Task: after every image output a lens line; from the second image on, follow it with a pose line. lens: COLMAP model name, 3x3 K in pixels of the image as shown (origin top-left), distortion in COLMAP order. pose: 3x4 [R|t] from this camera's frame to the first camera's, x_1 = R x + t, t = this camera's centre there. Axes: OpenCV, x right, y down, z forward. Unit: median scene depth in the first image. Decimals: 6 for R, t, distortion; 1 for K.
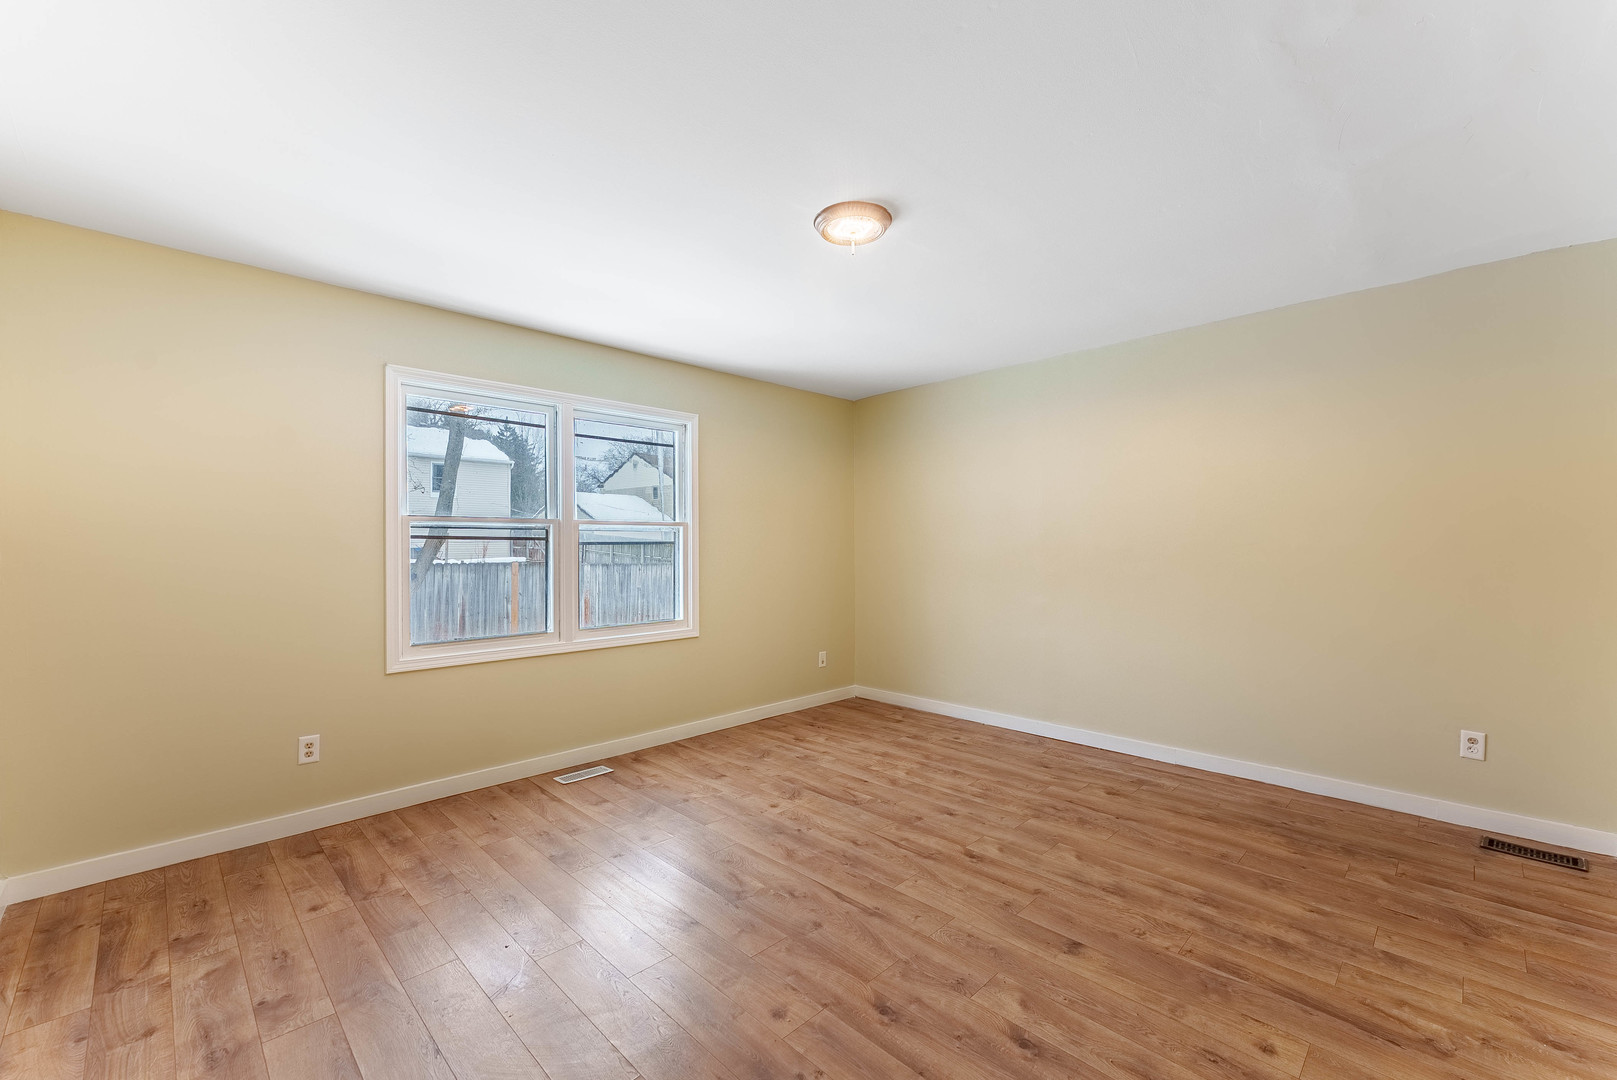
lens RADIAL K [[664.9, 0, 808.9], [0, 664.9, 542.8], [0, 0, 1]] dist [0.000005, 0.000120]
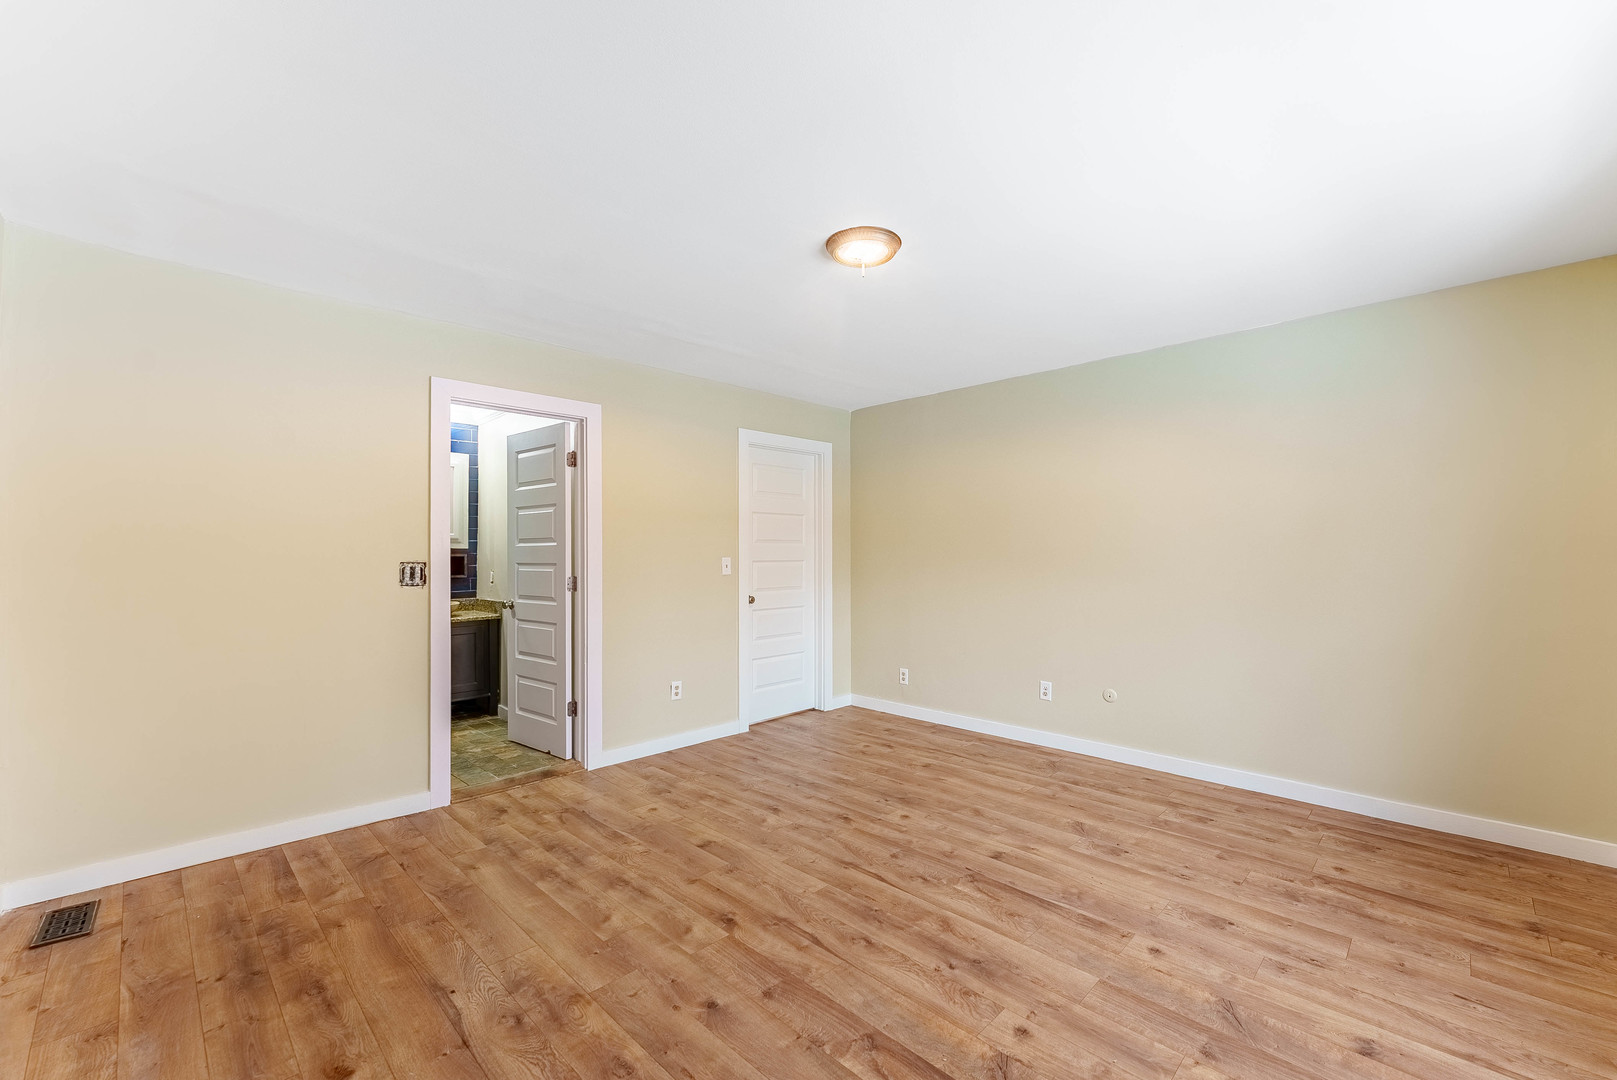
lens RADIAL K [[664.9, 0, 808.1], [0, 664.9, 545.1], [0, 0, 1]] dist [0.000005, 0.000120]
pose [[-0.999939, 0.006600, -0.008853, 0.155810], [0.006724, 0.999879, -0.014054, 0.005149], [0.008759, -0.014113, -0.999862, 1.932217]]
